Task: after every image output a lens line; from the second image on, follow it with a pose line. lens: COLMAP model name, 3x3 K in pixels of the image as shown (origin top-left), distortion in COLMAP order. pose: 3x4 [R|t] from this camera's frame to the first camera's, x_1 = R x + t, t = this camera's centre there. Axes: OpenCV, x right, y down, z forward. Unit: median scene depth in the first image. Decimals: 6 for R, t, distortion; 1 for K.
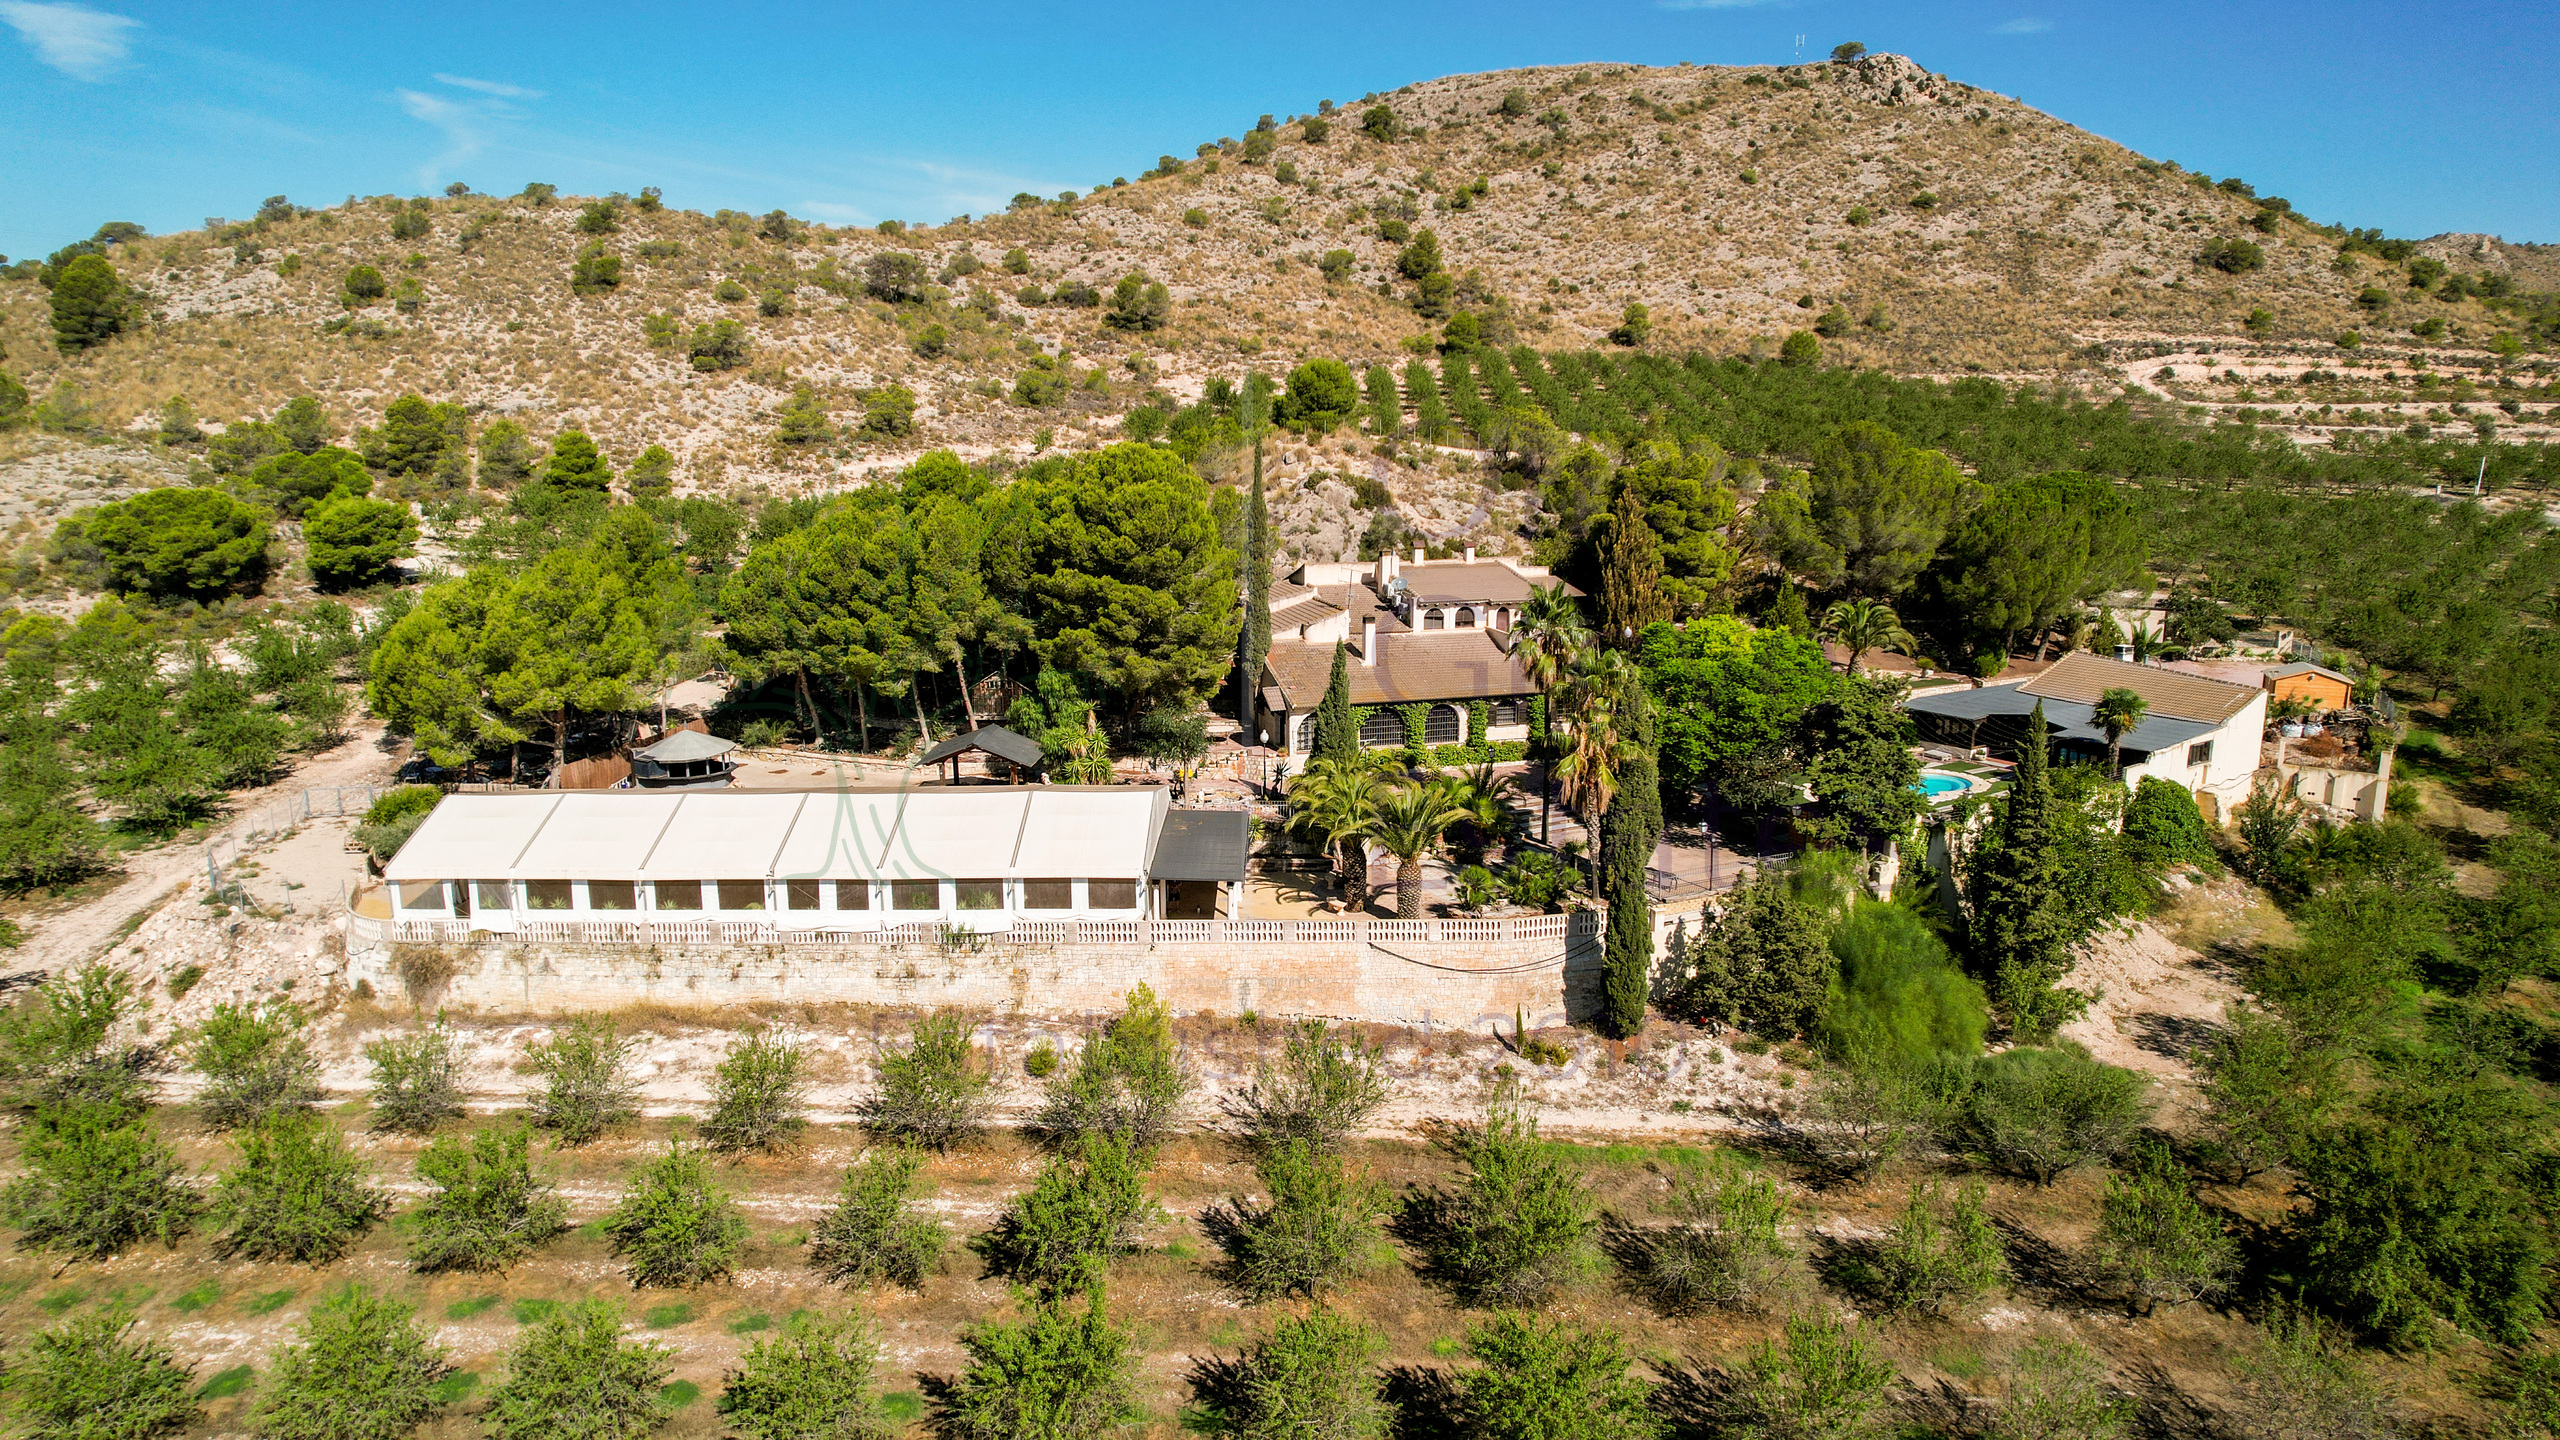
lens RADIAL K [[1643.1, 0, 1293.6], [0, 1643.1, 713.7], [0, 0, 1]] dist [-0.075603, 0.069921]
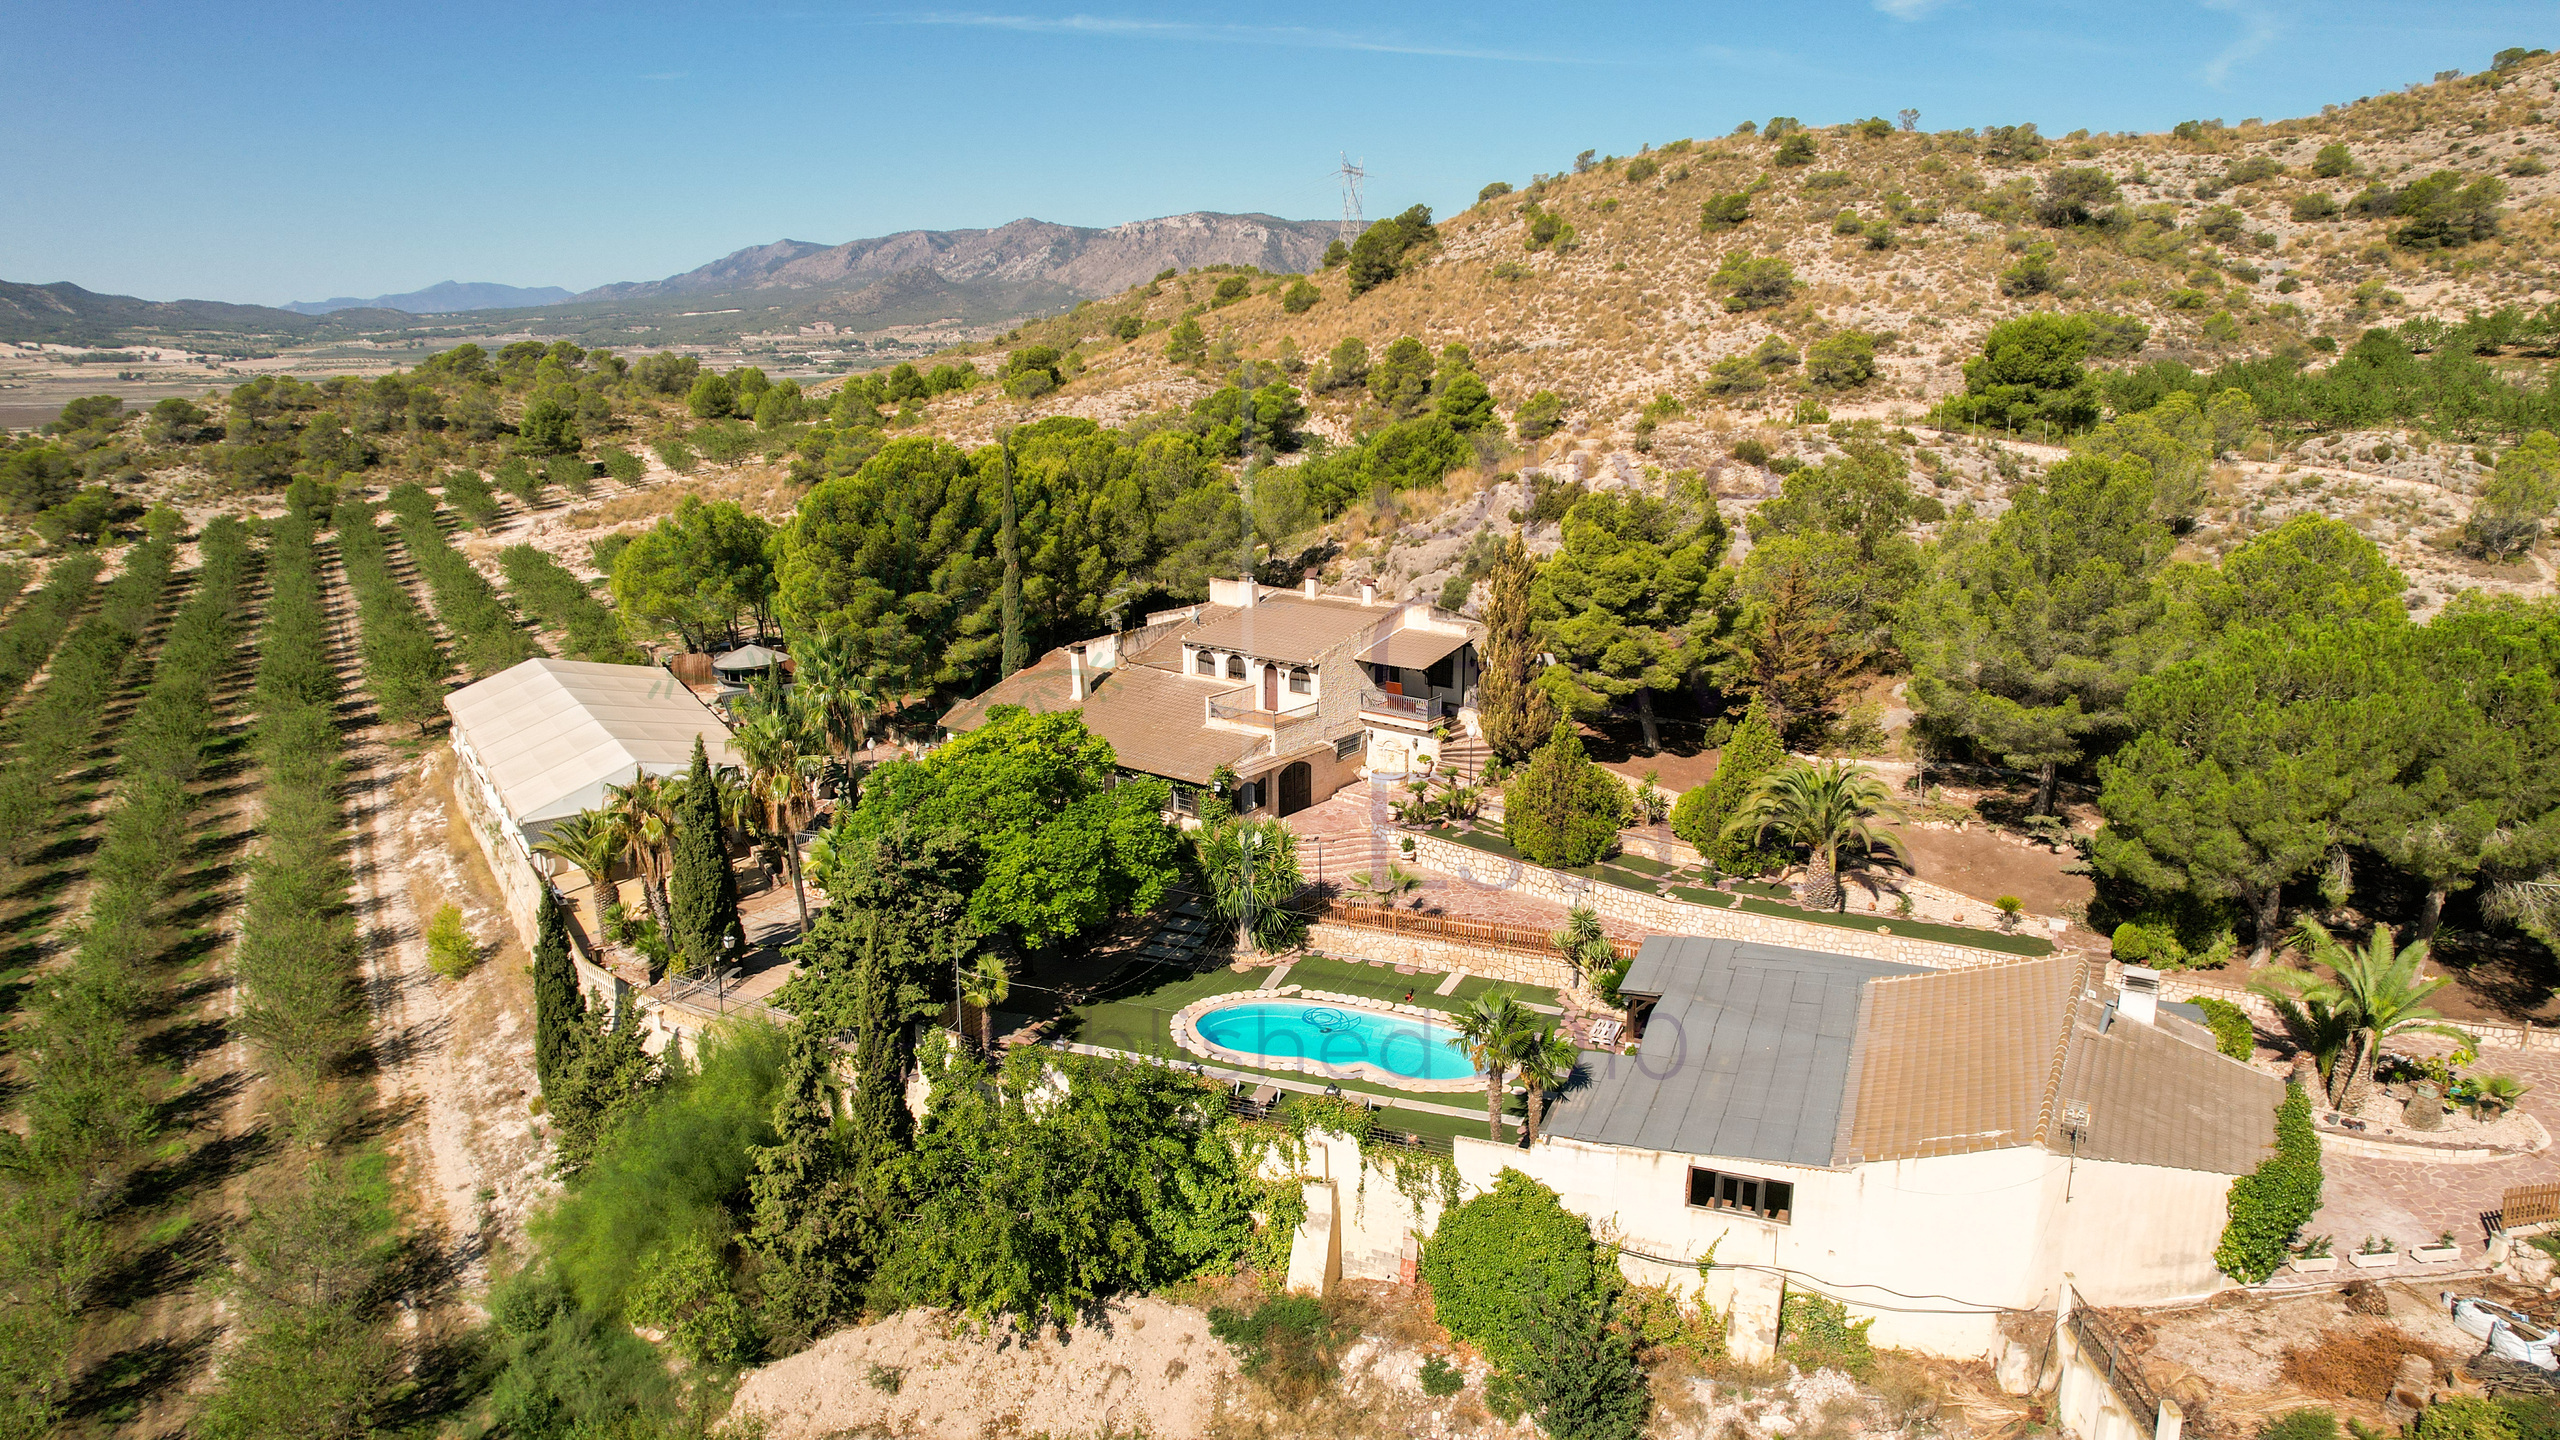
lens RADIAL K [[1643.1, 0, 1280.7], [0, 1643.1, 721.2], [0, 0, 1]] dist [-0.075603, 0.069921]
pose [[0.545127, 0.198923, -0.814411, 0.827632], [-0.151373, 0.978830, 0.137761, -0.155980], [0.824574, 0.048183, 0.563698, 0.583173]]
